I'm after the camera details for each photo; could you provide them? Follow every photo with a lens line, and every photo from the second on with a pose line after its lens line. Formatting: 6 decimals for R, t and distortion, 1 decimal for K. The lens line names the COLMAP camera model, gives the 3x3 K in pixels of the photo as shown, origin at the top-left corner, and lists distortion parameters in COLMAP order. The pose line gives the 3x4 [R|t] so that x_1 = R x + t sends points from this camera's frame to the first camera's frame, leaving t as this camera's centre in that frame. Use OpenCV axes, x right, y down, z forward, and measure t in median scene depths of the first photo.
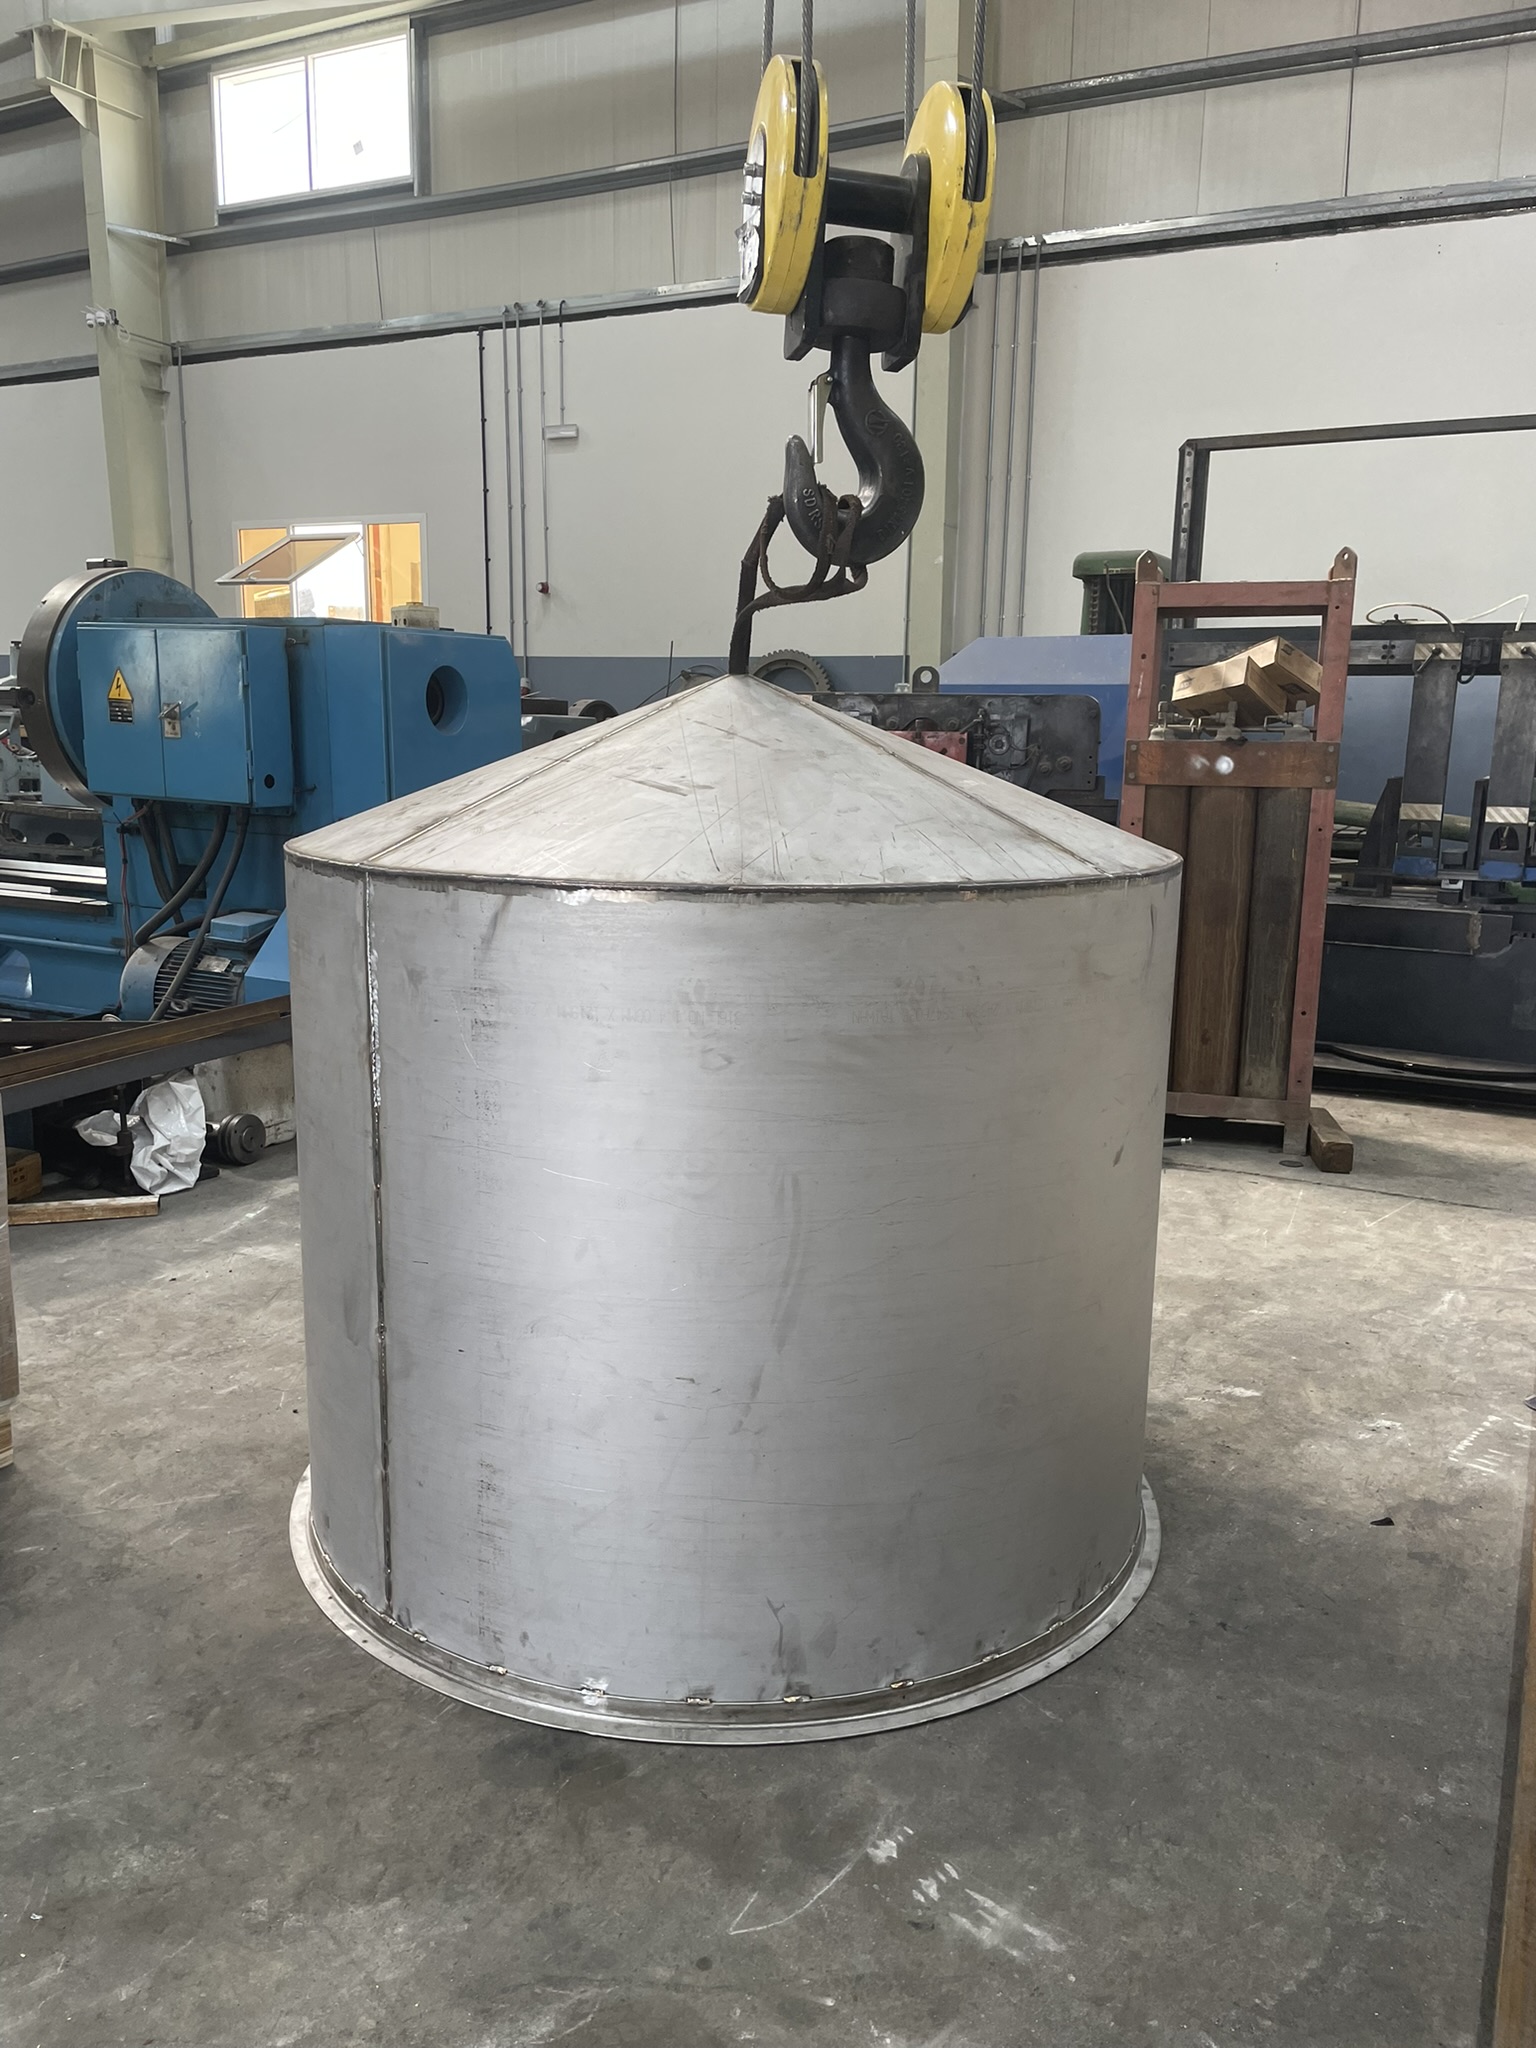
lens RADIAL K [[1563.3, 0, 760.7], [0, 1563.3, 1025.6], [0, 0, 1]] dist [0.050422, -0.075136]
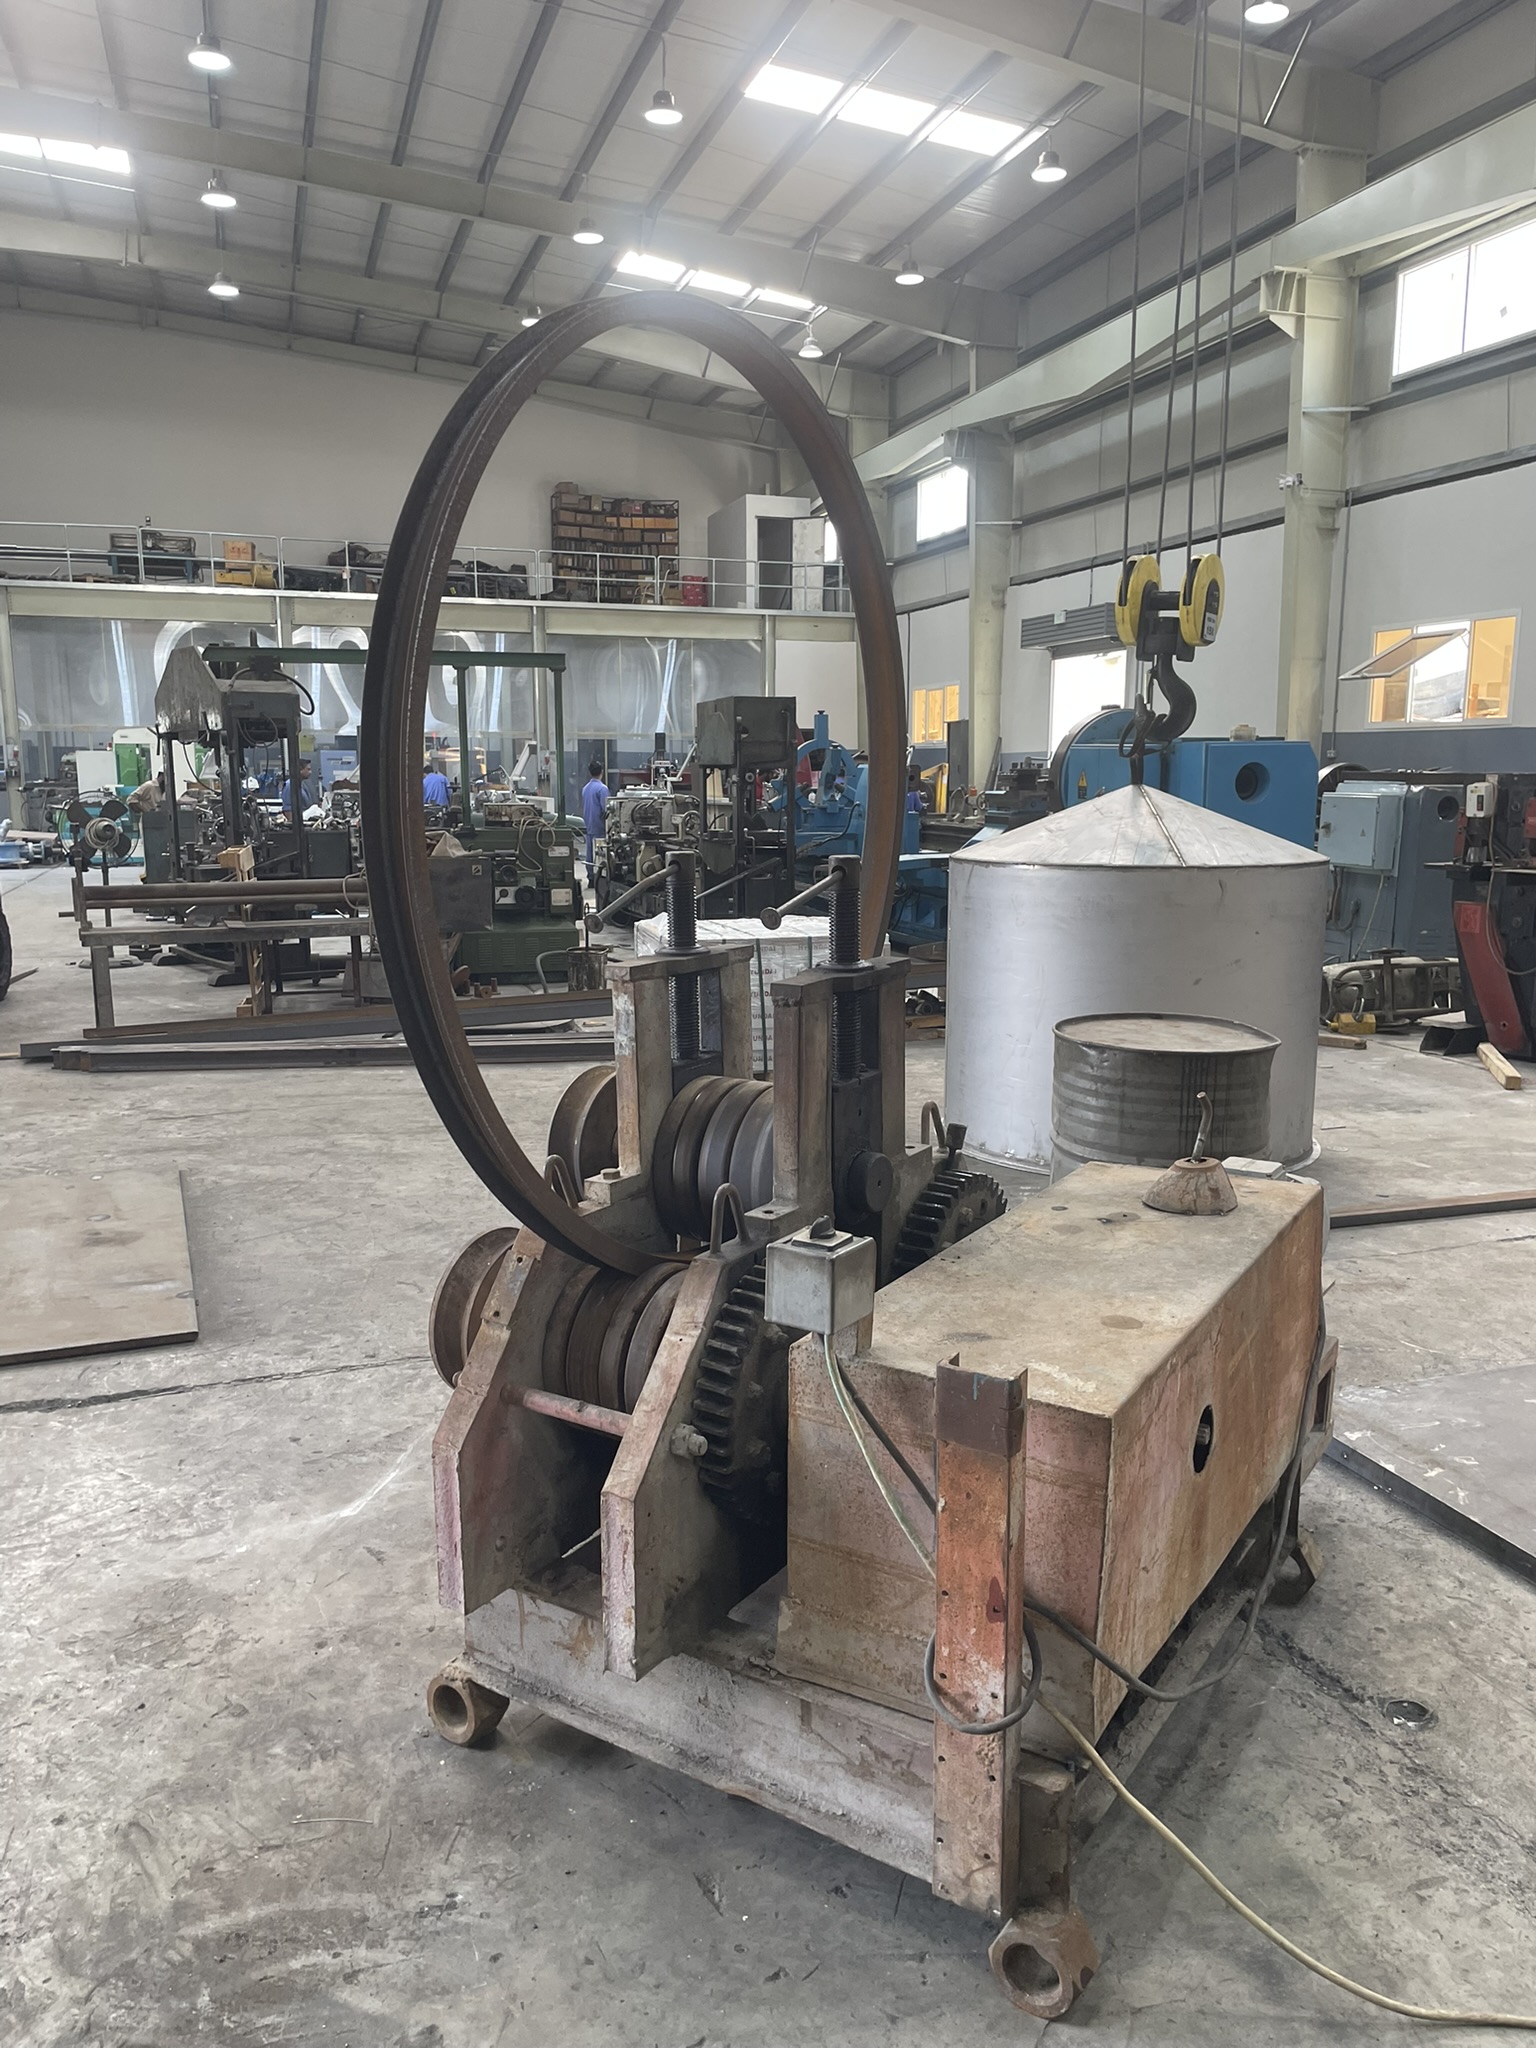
lens RADIAL K [[1563.3, 0, 772.6], [0, 1563.3, 1025.7], [0, 0, 1]] dist [0.050422, -0.075136]
pose [[0.705005, 0.100111, -0.702101, 0.244913], [-0.124074, 0.992129, 0.016878, 0.031587], [0.698265, 0.075213, 0.711877, -0.199286]]
